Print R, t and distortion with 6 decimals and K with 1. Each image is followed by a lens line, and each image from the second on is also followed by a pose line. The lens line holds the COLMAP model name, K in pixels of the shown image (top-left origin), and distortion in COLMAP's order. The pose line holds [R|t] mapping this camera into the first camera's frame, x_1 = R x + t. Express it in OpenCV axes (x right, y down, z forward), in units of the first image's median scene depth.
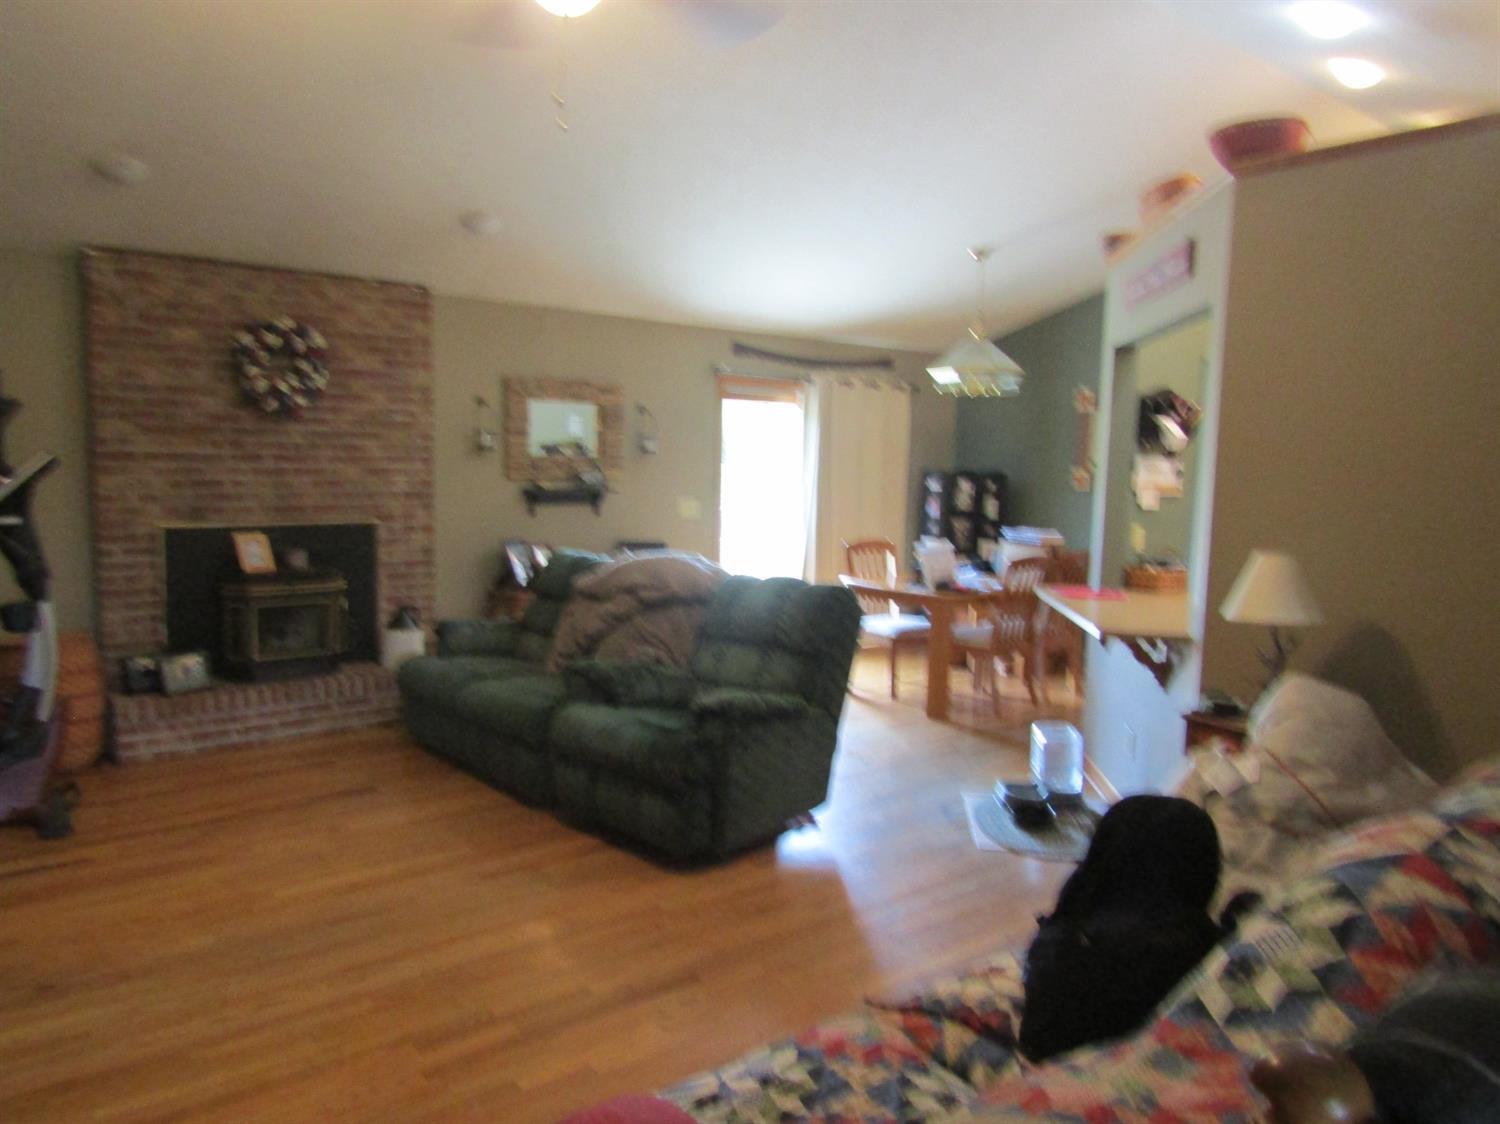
lens RADIAL K [[1070.4, 0, 751.7], [0, 1070.4, 554.2], [0, 0, 1]] dist [-0.003843, 0.000504]
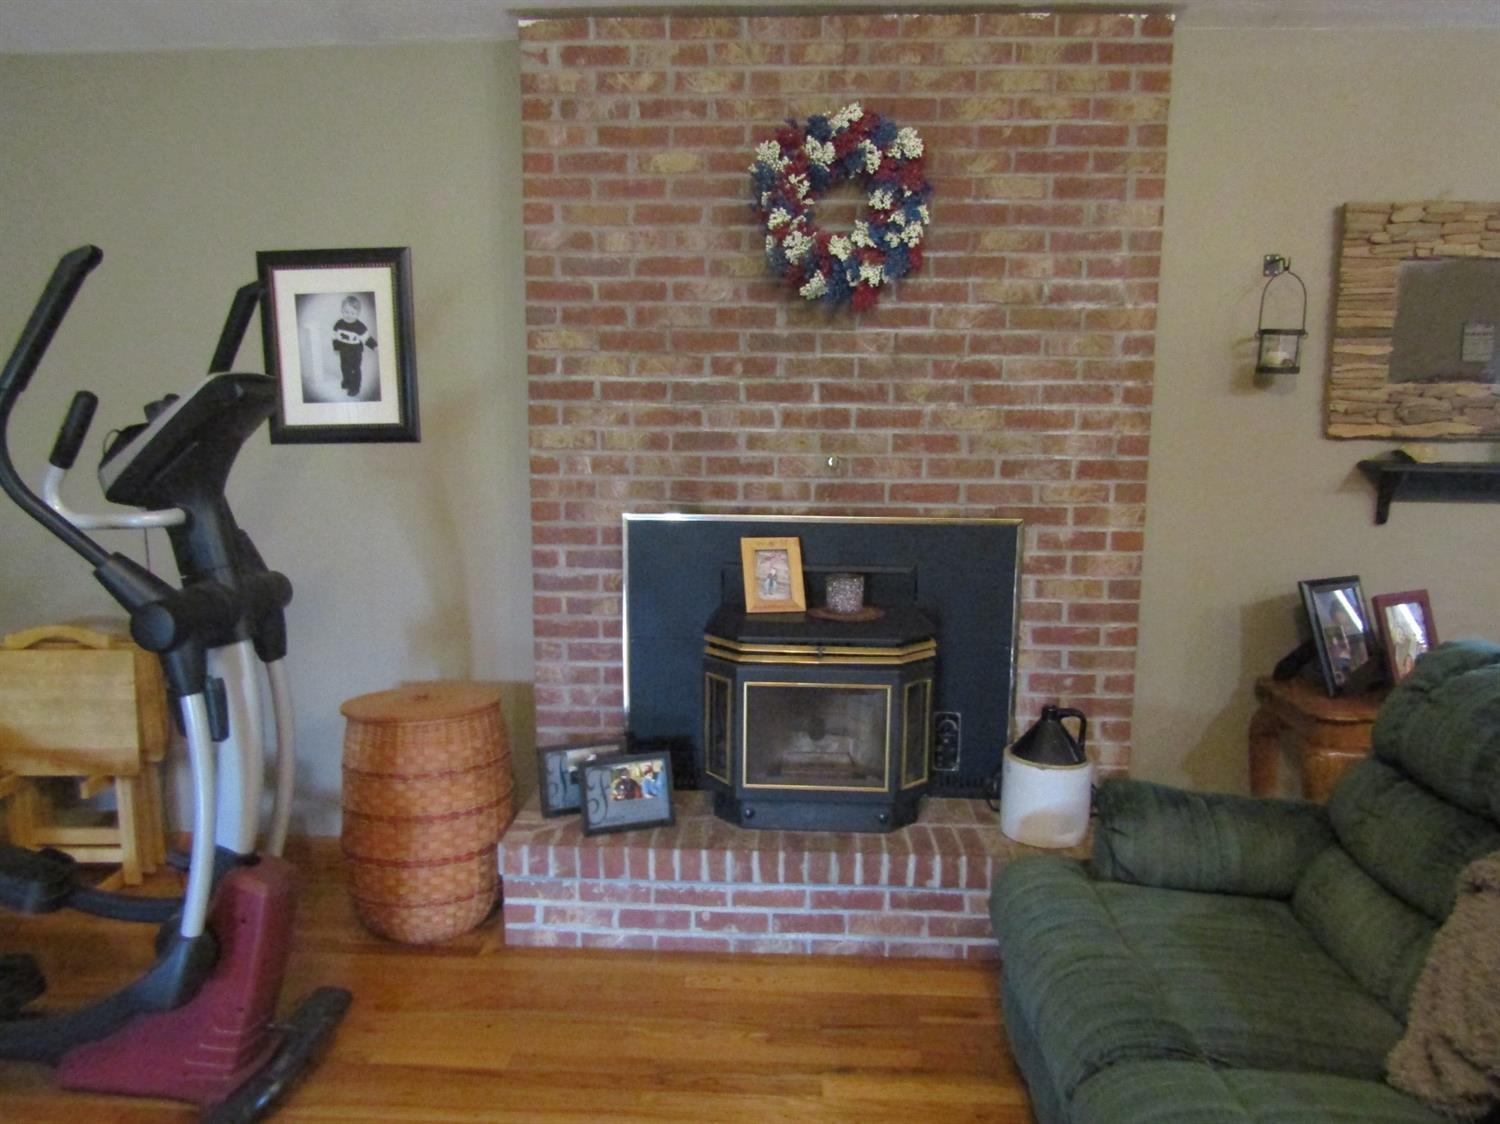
lens RADIAL K [[1070.4, 0, 751.7], [0, 1070.4, 554.2], [0, 0, 1]] dist [-0.003843, 0.000504]
pose [[0.740270, 0.080386, -0.667487, -0.123833], [-0.054911, 0.996738, 0.059139, -0.041409], [0.670064, -0.007126, 0.742269, 0.601361]]
